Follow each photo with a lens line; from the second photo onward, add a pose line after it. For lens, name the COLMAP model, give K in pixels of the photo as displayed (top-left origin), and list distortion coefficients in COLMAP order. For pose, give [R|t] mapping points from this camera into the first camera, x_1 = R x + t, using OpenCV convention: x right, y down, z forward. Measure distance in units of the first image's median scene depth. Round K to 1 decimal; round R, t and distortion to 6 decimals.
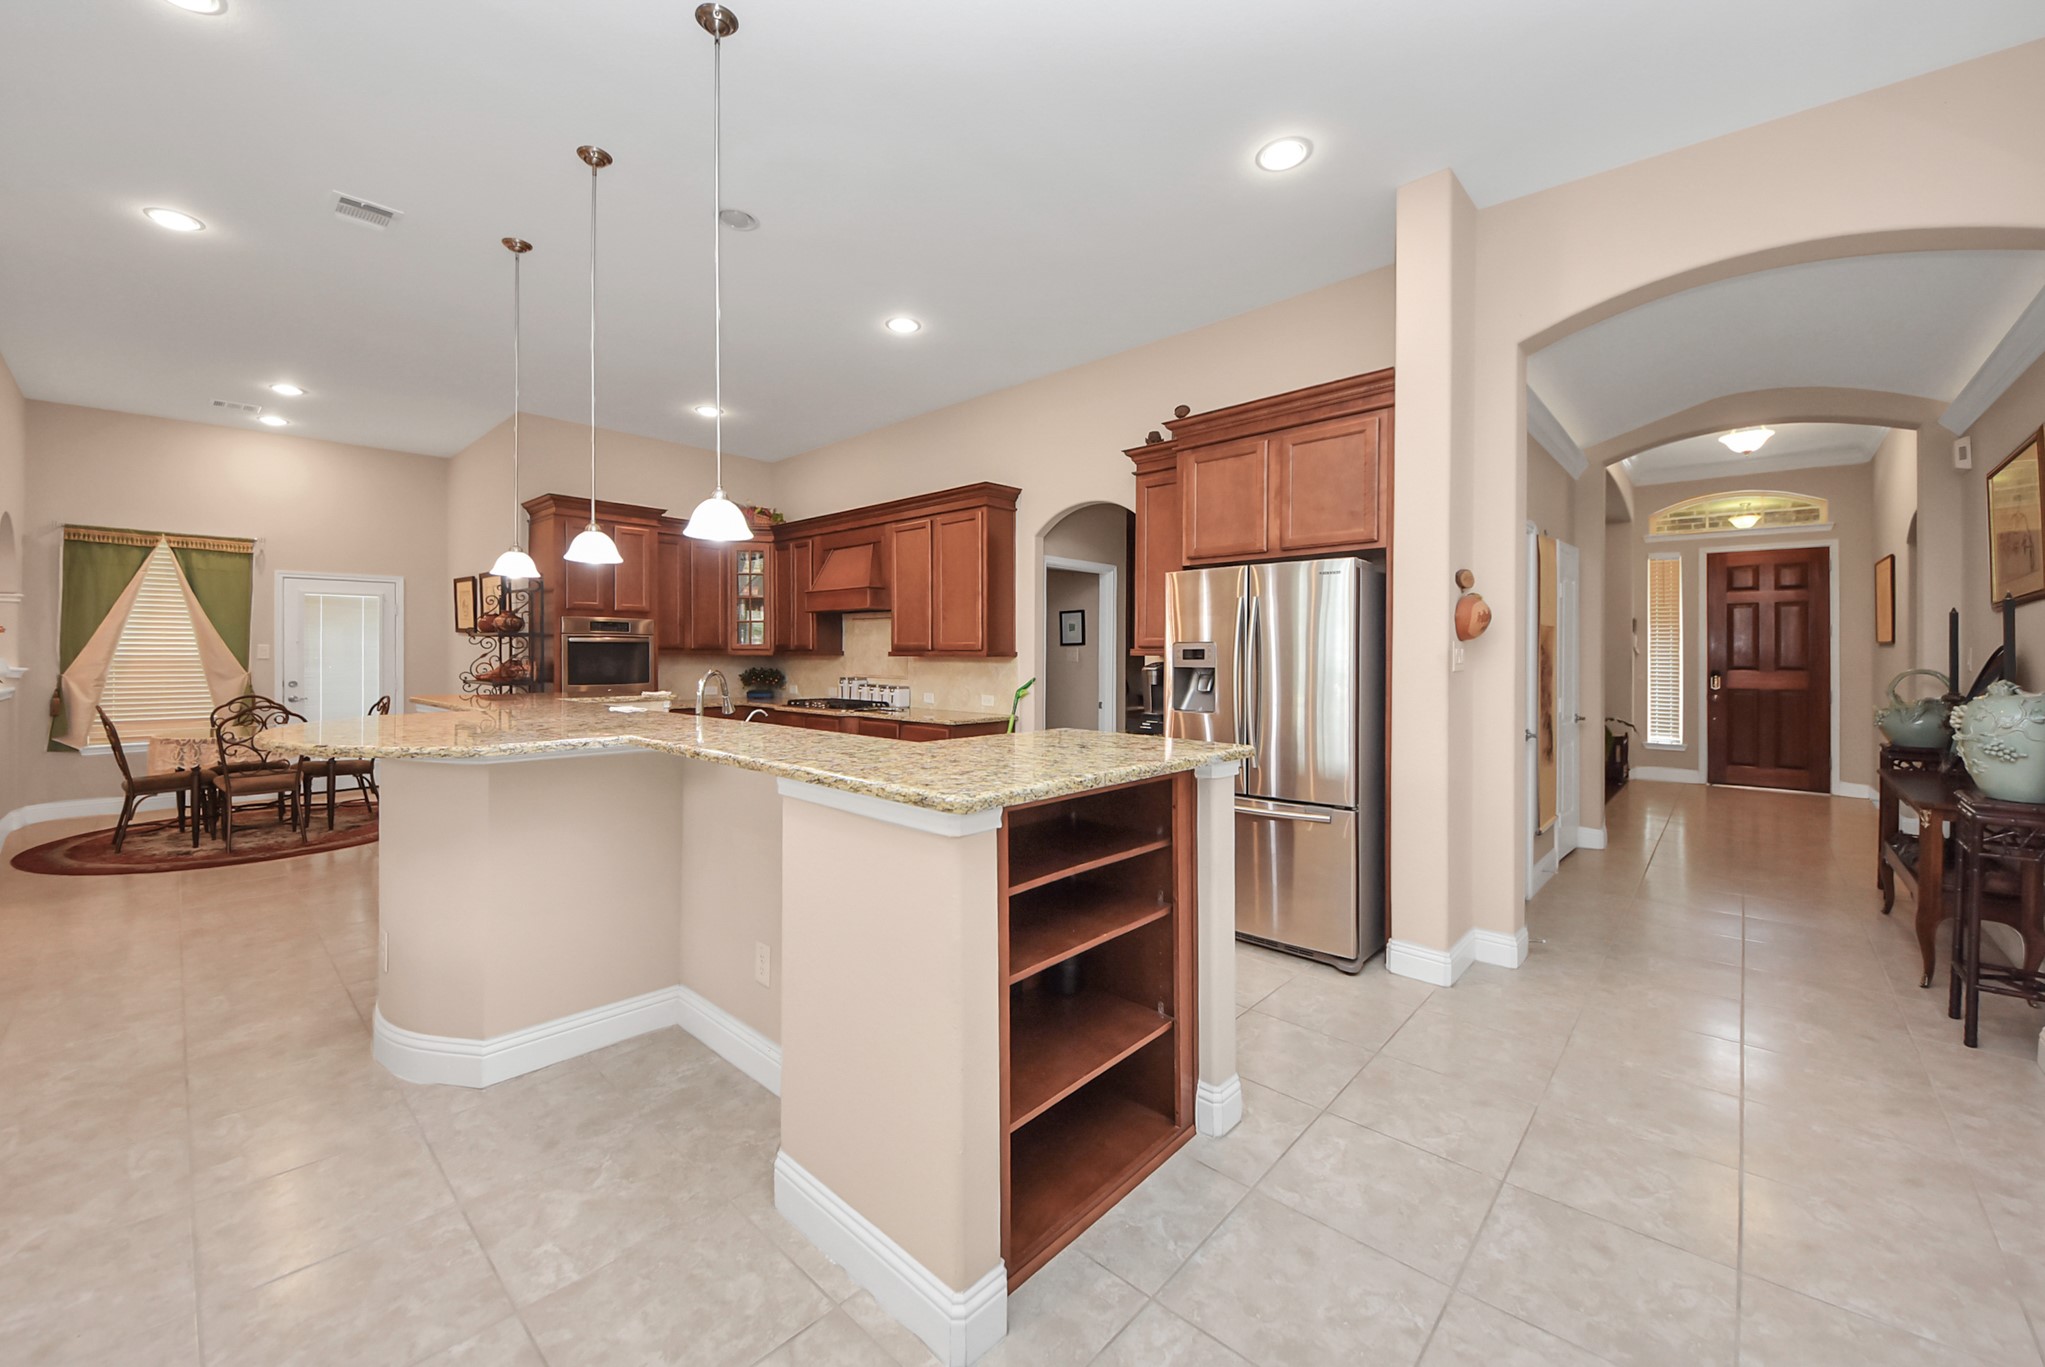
lens RADIAL K [[765.0, 0, 1020.8], [0, 765.0, 650.1], [0, 0, 1]] dist [-0.001166, -0.000416]
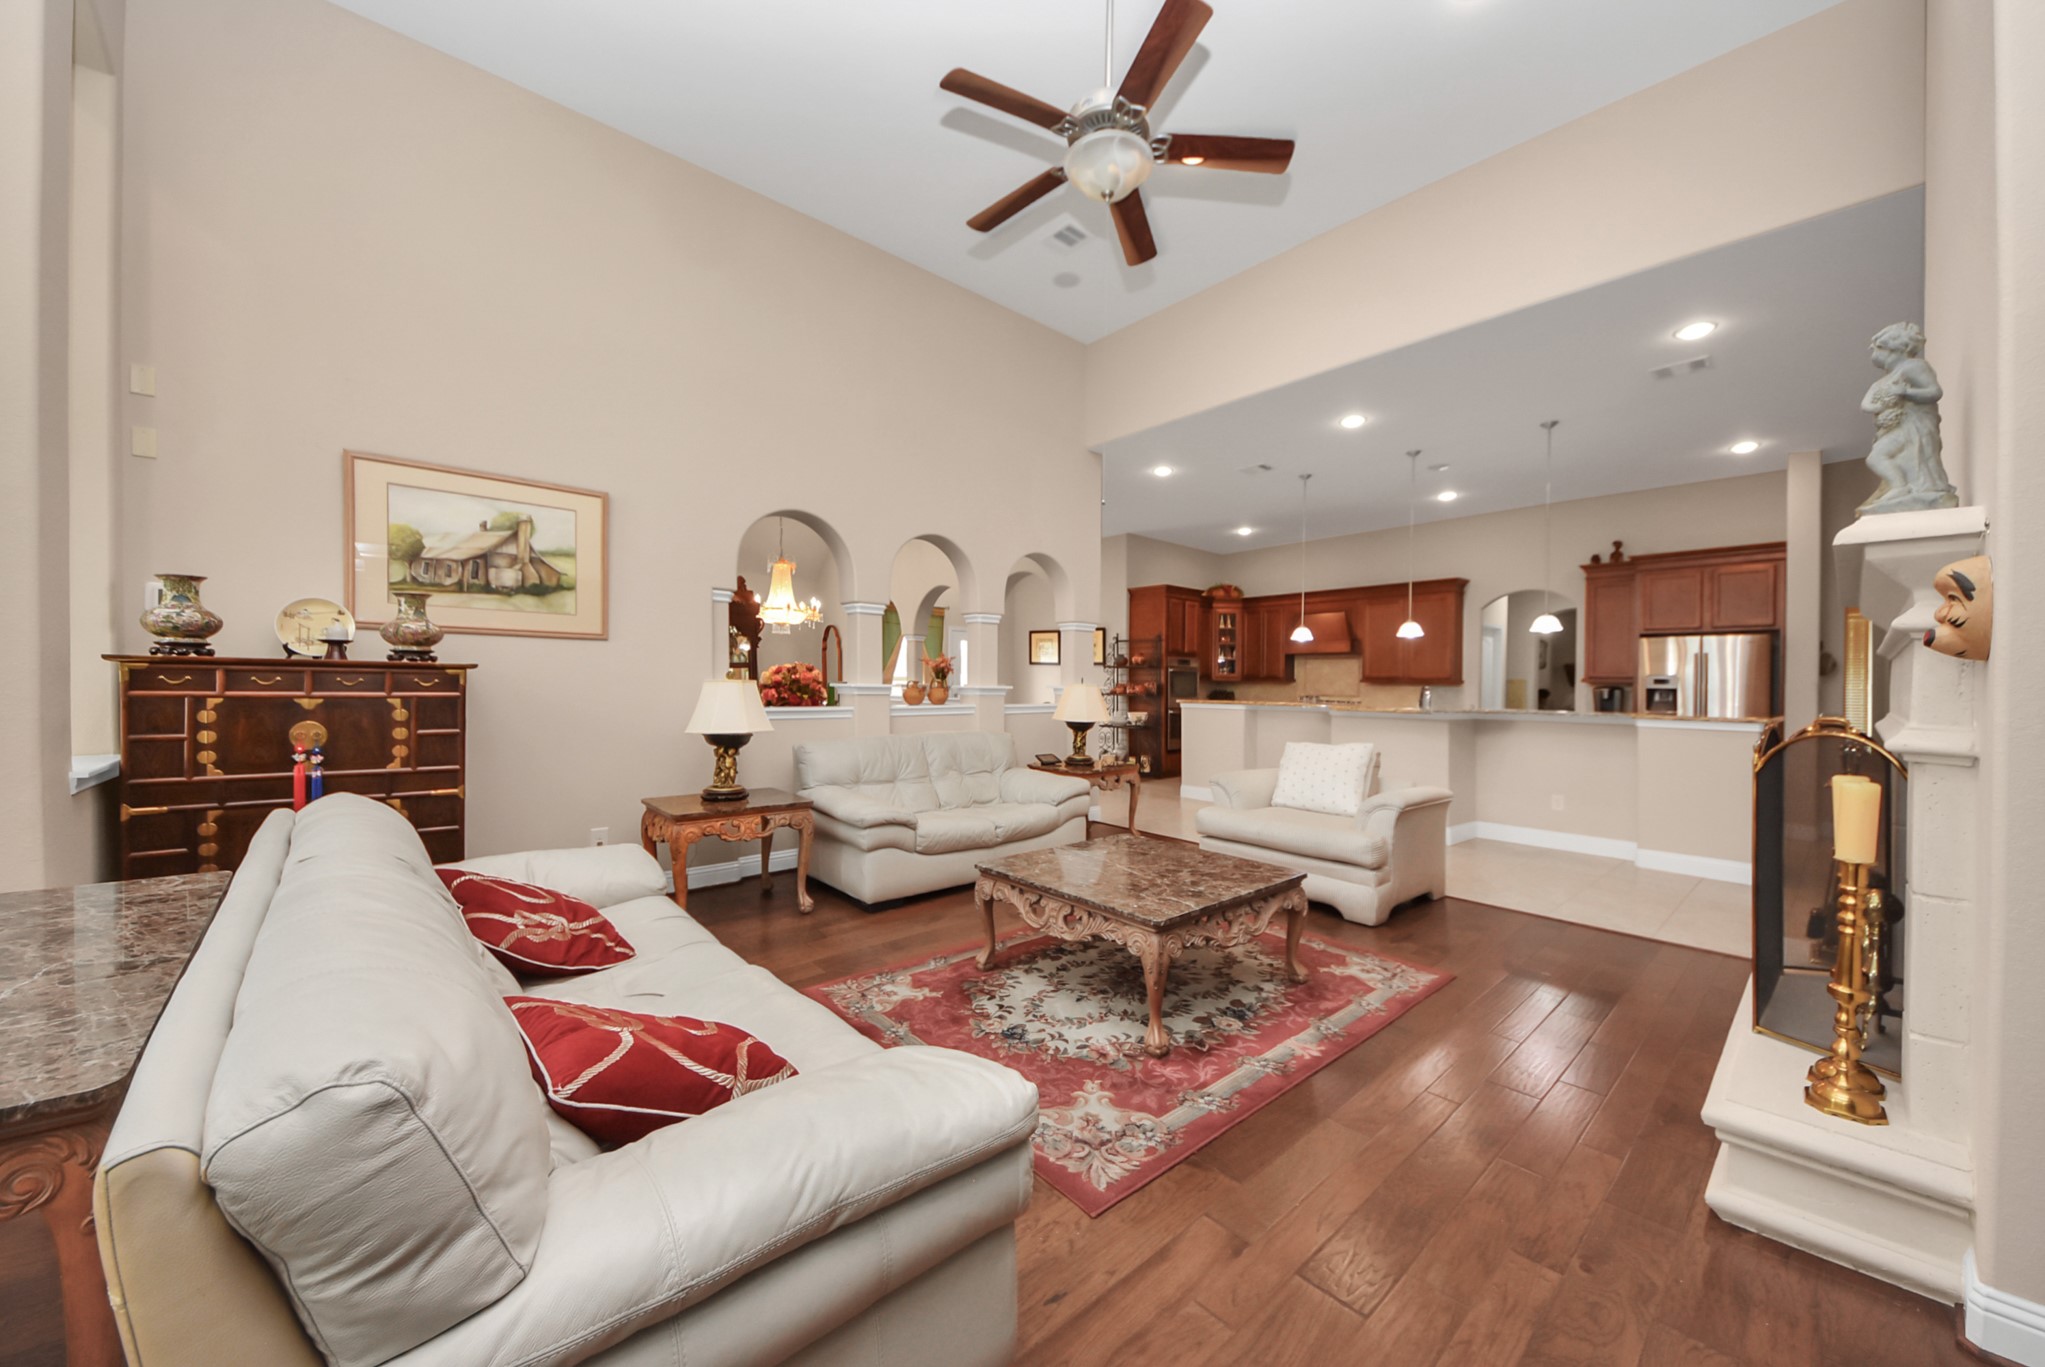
lens RADIAL K [[733.0, 0, 1036.8], [0, 733.0, 691.7], [0, 0, 1]] dist [0.015348, -0.000126]
pose [[0.995519, 0.012555, -0.093720, -0.742891], [-0.011174, 0.999821, 0.015245, 0.012647], [0.093895, -0.014129, 0.995482, -0.643797]]
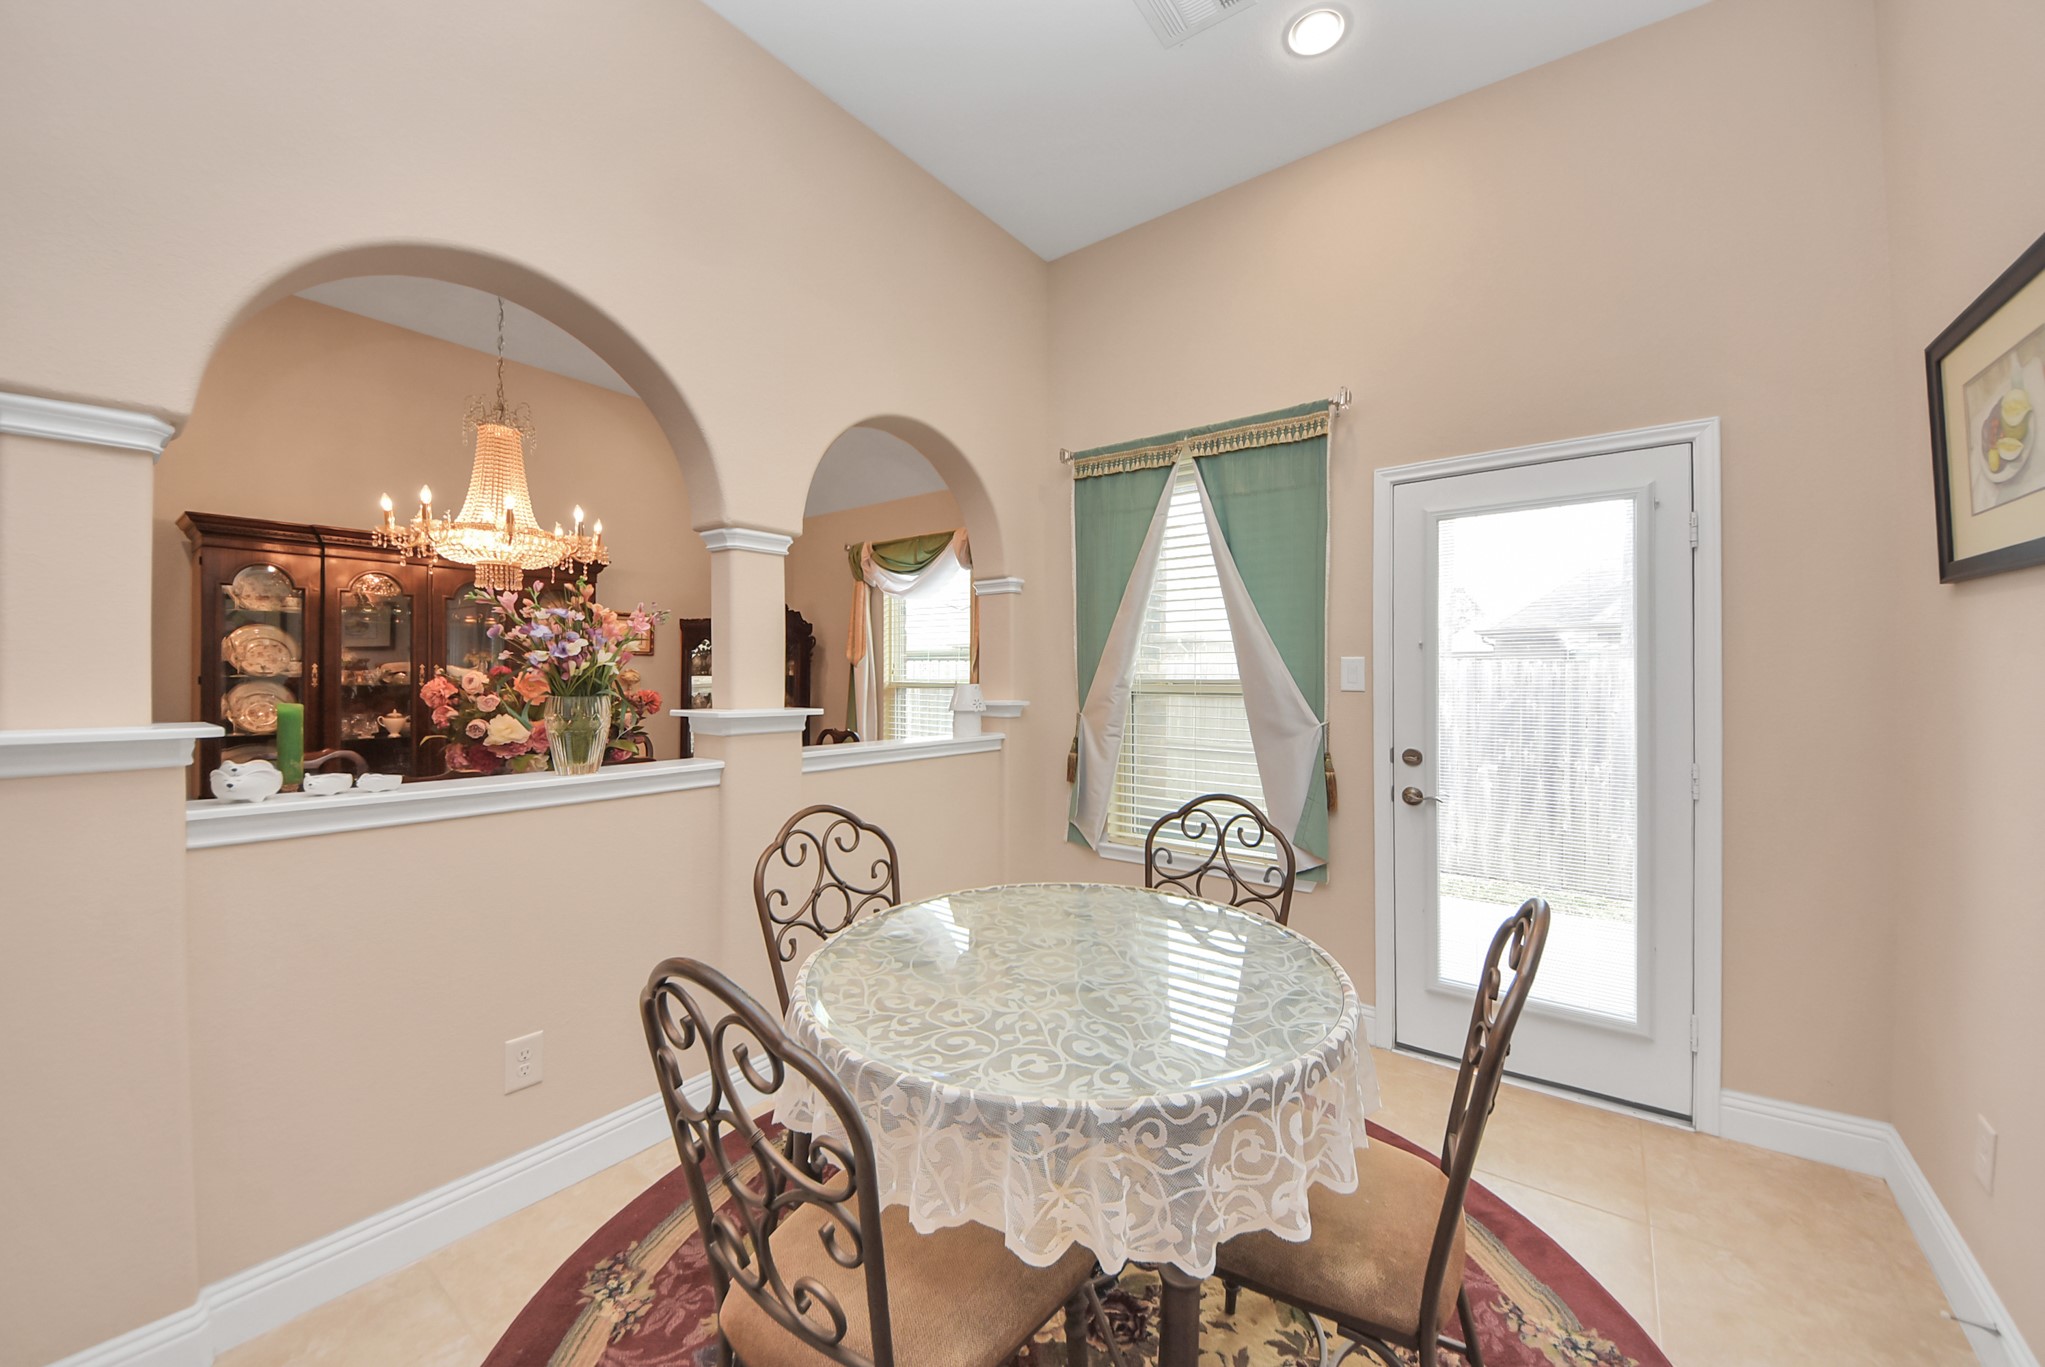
lens RADIAL K [[733.0, 0, 1036.8], [0, 733.0, 691.7], [0, 0, 1]] dist [0.015348, -0.000126]
pose [[0.091337, 0.014159, -0.995719, -0.707831], [0.004484, 0.999883, 0.014629, 0.007553], [0.995810, -0.005801, 0.091263, 0.930815]]
